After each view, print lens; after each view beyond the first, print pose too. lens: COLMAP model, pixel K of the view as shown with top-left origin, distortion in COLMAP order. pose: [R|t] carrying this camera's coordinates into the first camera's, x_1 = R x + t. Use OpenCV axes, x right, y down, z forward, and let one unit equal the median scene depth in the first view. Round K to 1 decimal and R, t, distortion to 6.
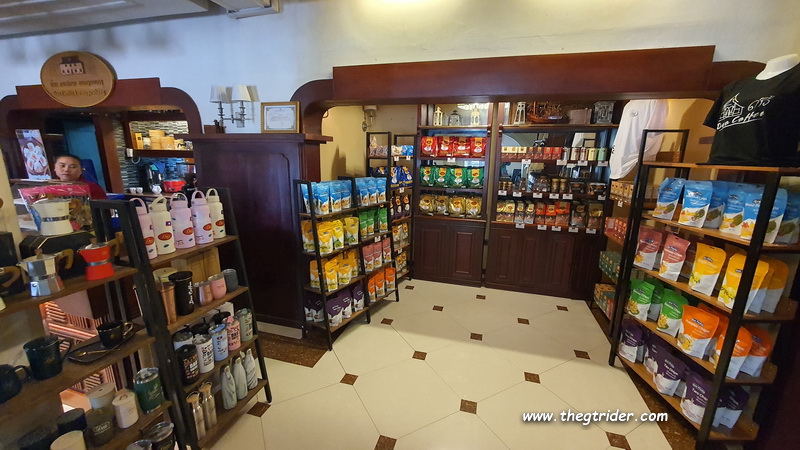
lens RADIAL K [[318.6, 0, 399.4], [0, 318.6, 224.5], [0, 0, 1]] dist [-0.001622, 0.000027]
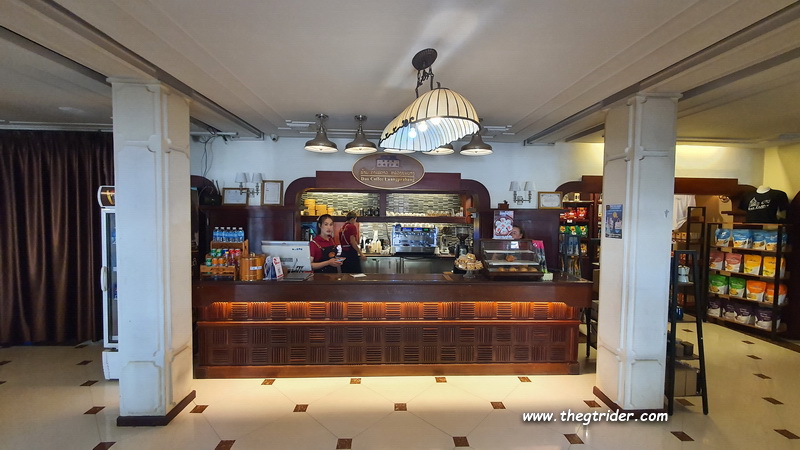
lens RADIAL K [[318.6, 0, 398.8], [0, 318.6, 223.9], [0, 0, 1]] dist [-0.001622, 0.000027]
pose [[0.946254, -0.019008, 0.322866, -2.464569], [0.076319, 0.983203, -0.165792, 0.031039], [-0.314291, 0.181522, 0.931811, -0.503883]]
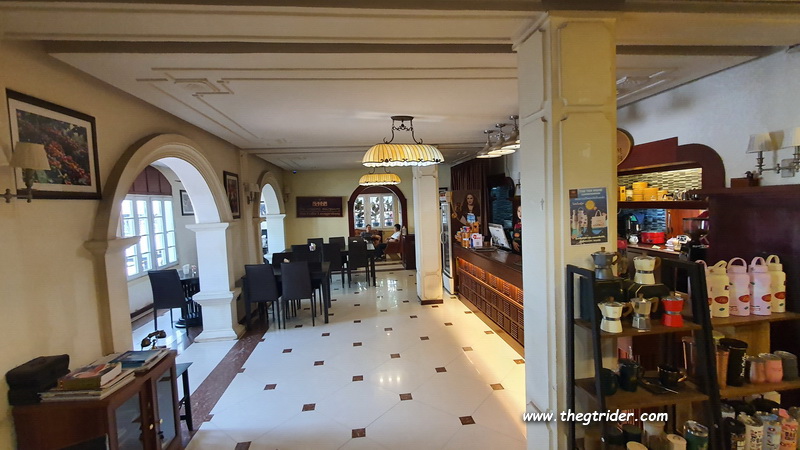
lens RADIAL K [[349.3, 0, 396.4], [0, 349.3, 224.3], [0, 0, 1]] dist [-0.003866, -0.000670]
pose [[0.388522, 0.023956, -0.921128, -0.103318], [-0.154378, 0.987224, -0.039440, 0.003027], [0.908415, 0.157525, 0.387257, -0.343686]]
